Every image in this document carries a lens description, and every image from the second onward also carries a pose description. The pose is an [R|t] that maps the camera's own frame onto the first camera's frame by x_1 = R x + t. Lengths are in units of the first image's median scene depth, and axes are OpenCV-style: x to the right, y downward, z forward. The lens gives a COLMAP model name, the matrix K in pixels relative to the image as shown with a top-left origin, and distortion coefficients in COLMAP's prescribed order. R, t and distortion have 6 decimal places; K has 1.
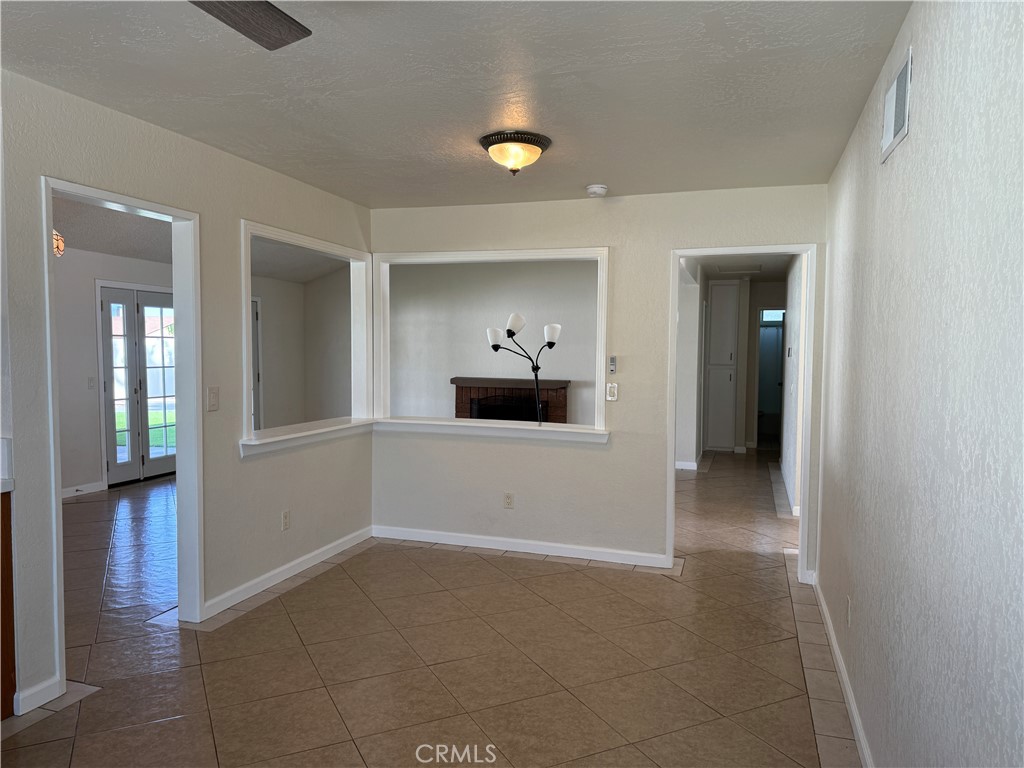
lens RADIAL K [[720.9, 0, 502.7], [0, 720.9, 390.4], [0, 0, 1]] dist [0.054738, -0.056301]
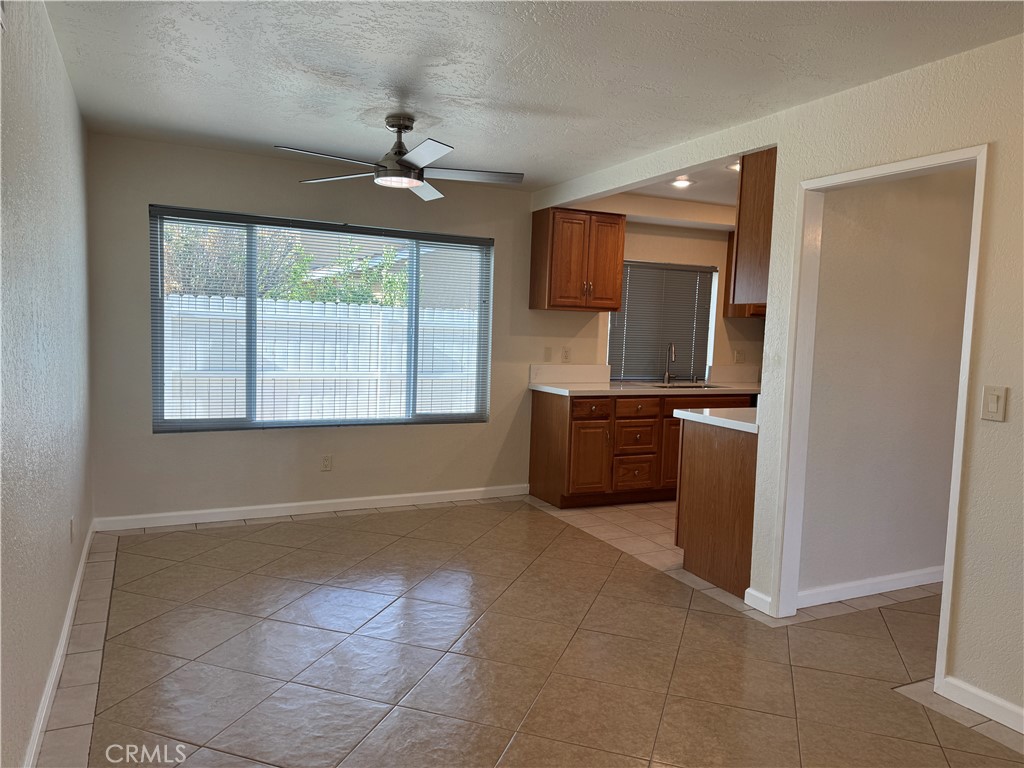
lens RADIAL K [[720.9, 0, 499.8], [0, 720.9, 394.5], [0, 0, 1]] dist [0.054738, -0.056301]
pose [[-0.715454, 0.034047, -0.697830, 0.304394], [-0.082580, 0.987689, 0.132855, -0.036988], [0.693763, 0.152678, -0.703834, 0.837287]]
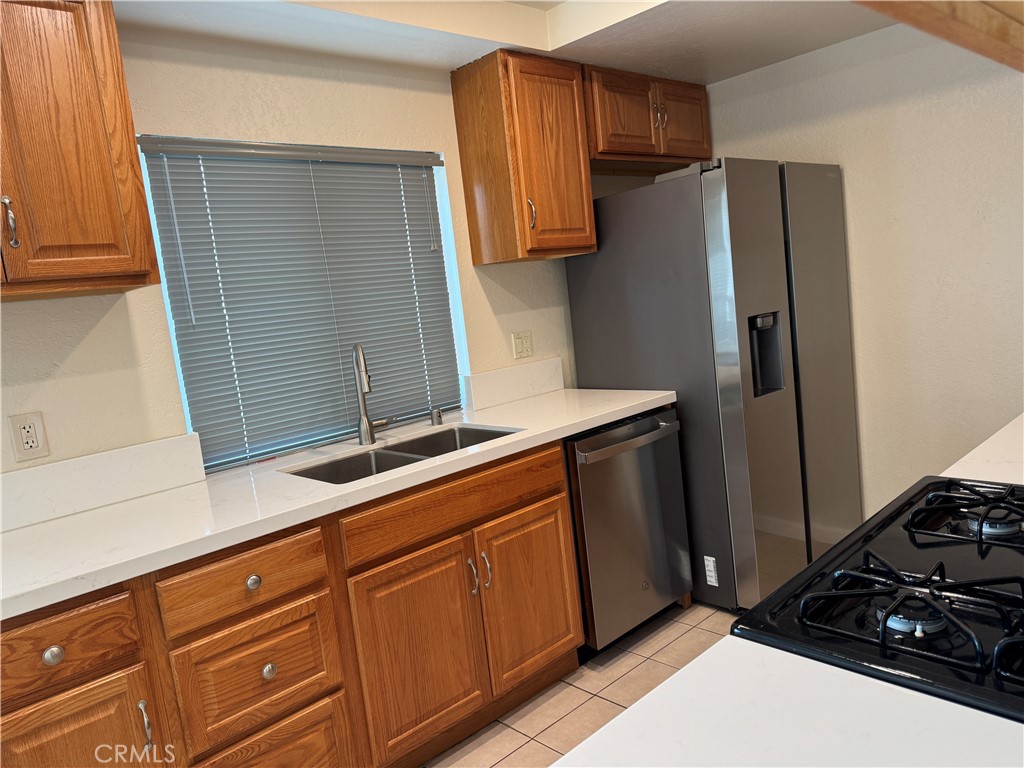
lens RADIAL K [[720.9, 0, 513.4], [0, 720.9, 390.3], [0, 0, 1]] dist [0.054738, -0.056301]
pose [[-0.460868, 0.165875, -0.871829, -0.360356], [0.054703, 0.985819, 0.158646, -0.025774], [0.885781, 0.025423, -0.463406, 0.492966]]
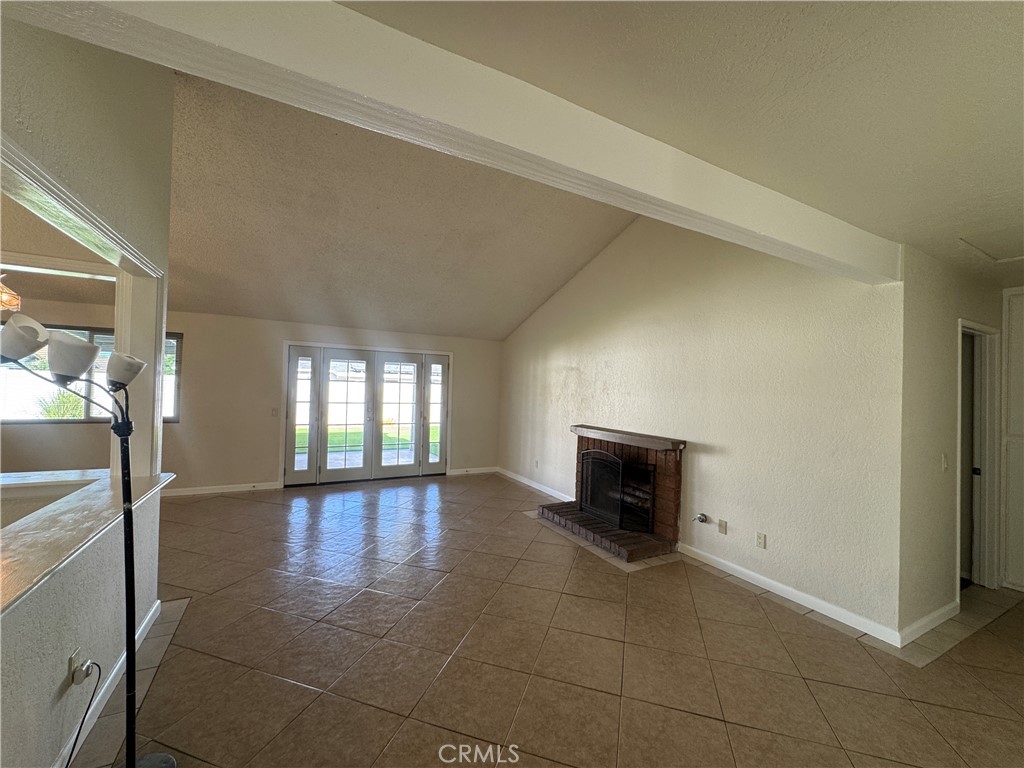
lens RADIAL K [[409.9, 0, 511.3], [0, 409.9, 383.8], [0, 0, 1]] dist [-0.002153, 0.000305]
pose [[0.727834, 0.004500, -0.685739, 0.437546], [-0.063661, 0.996104, -0.061032, -0.061876], [0.682792, 0.088076, 0.725284, 0.980551]]
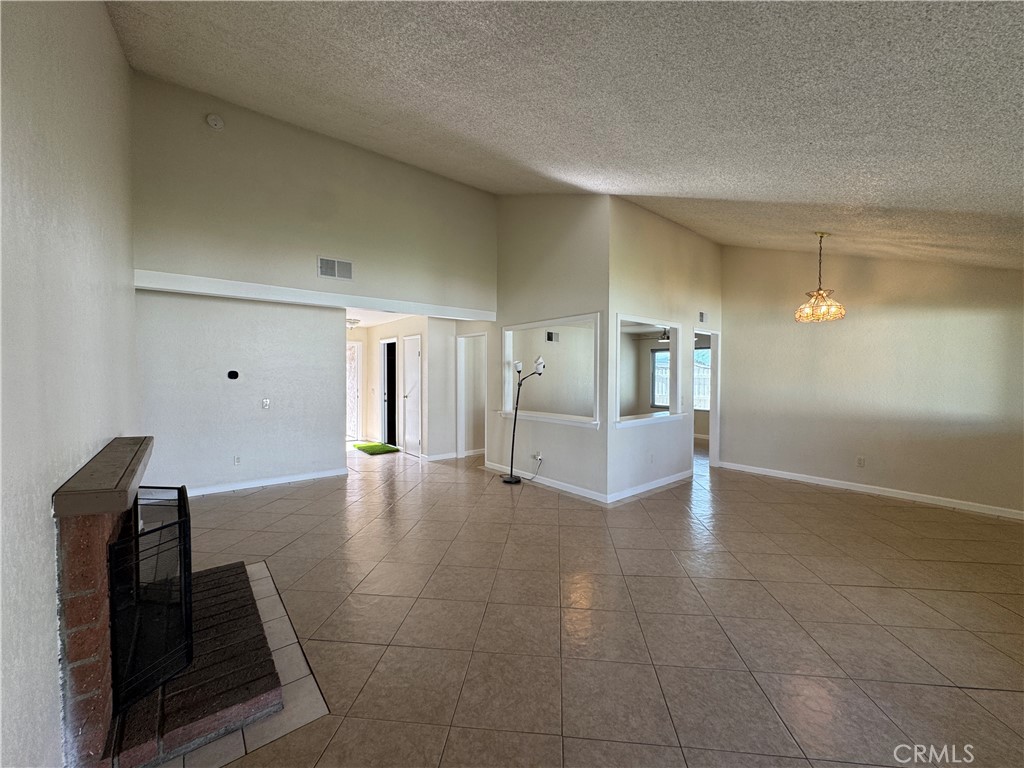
lens RADIAL K [[409.9, 0, 513.2], [0, 409.9, 383.4], [0, 0, 1]] dist [-0.002153, 0.000305]
pose [[-0.844751, -0.023146, 0.534659, -0.492093], [0.022290, 0.996676, 0.078365, -0.115648], [-0.534696, 0.078116, -0.841426, 1.883227]]
